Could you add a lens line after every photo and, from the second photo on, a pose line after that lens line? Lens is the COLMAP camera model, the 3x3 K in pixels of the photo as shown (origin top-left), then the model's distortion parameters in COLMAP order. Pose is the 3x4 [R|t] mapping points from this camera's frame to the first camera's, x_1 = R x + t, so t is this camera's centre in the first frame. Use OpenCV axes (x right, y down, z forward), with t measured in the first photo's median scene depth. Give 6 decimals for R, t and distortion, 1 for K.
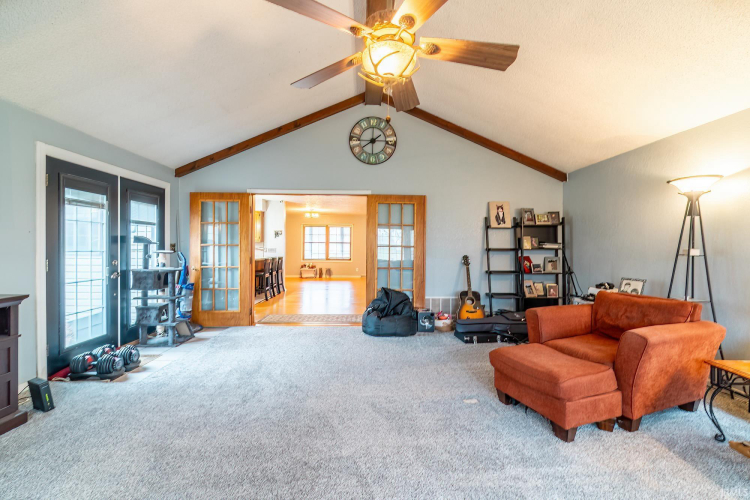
lens RADIAL K [[331.2, 0, 368.5], [0, 331.2, 248.4], [0, 0, 1]] dist [-0.000728, 0.000256]
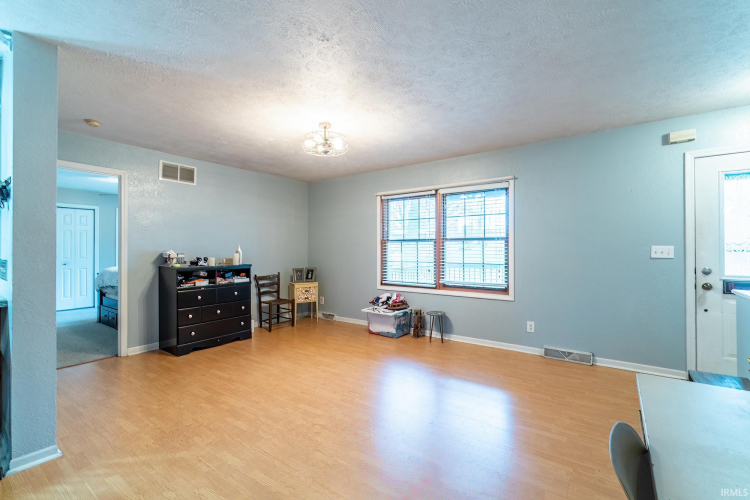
lens RADIAL K [[331.2, 0, 368.5], [0, 331.2, 248.4], [0, 0, 1]] dist [-0.000728, 0.000256]
pose [[0.805577, -0.009909, -0.592408, 0.025902], [0.002557, 0.999909, -0.013249, -0.003263], [0.592486, 0.009158, 0.805529, 0.668718]]
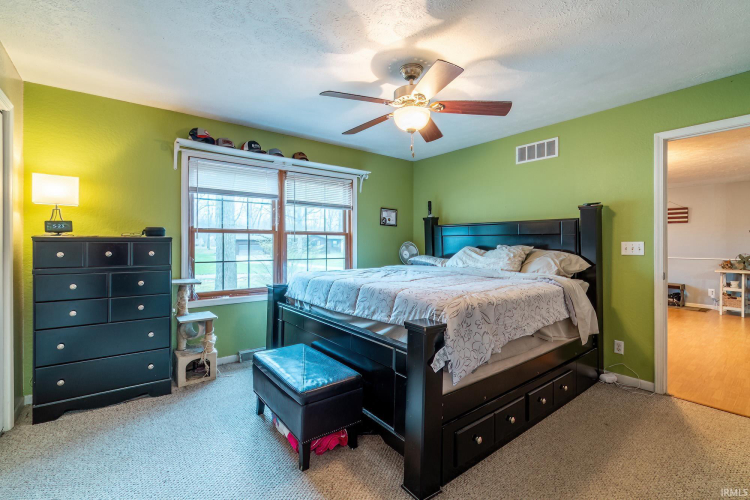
lens RADIAL K [[331.2, 0, 368.5], [0, 331.2, 248.4], [0, 0, 1]] dist [-0.000728, 0.000256]
pose [[0.792896, -0.008534, 0.609297, -0.593839], [0.007179, 0.999963, 0.004664, -0.002379], [-0.609315, 0.000676, 0.792928, 0.728554]]
